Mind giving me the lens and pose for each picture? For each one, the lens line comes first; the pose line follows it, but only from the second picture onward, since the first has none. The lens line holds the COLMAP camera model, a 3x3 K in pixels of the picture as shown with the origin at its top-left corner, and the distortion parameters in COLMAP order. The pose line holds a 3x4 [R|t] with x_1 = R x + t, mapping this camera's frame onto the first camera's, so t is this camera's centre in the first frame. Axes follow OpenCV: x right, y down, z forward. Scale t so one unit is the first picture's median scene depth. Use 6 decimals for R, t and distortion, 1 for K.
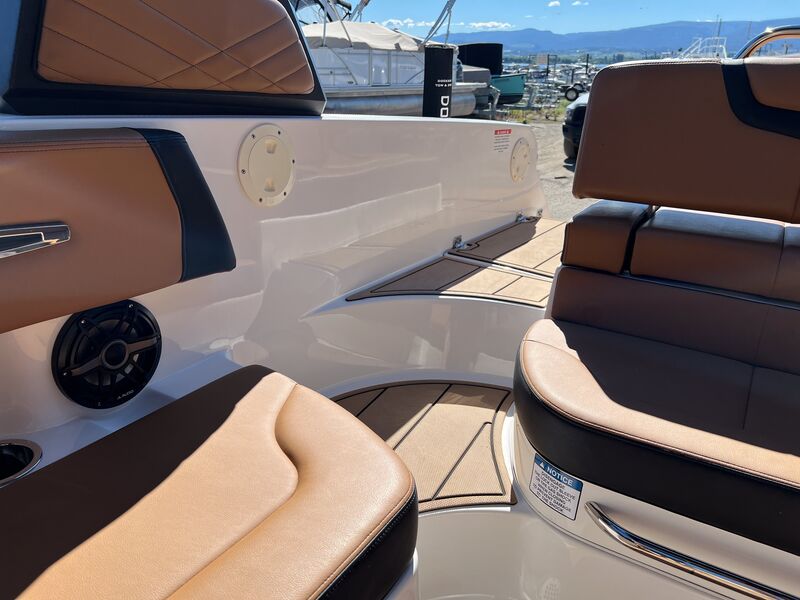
lens RADIAL K [[593.0, 0, 391.3], [0, 593.0, 300.8], [0, 0, 1]] dist [0.060765, -0.081747]
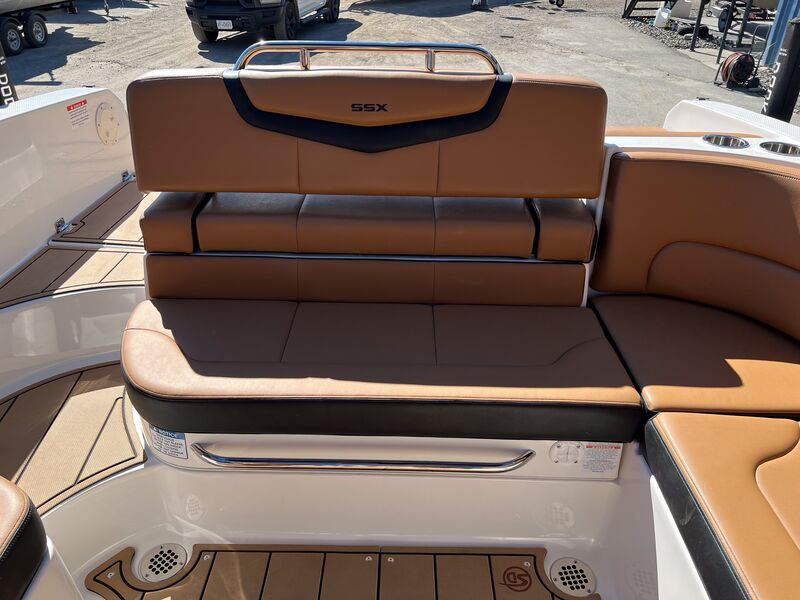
lens RADIAL K [[593.0, 0, 391.3], [0, 593.0, 300.8], [0, 0, 1]] dist [0.060765, -0.081747]
pose [[0.852050, -0.278587, 0.443171, 0.152062], [0.188011, 0.952994, 0.237600, -0.167237], [-0.488532, -0.119126, 0.864376, -0.286972]]
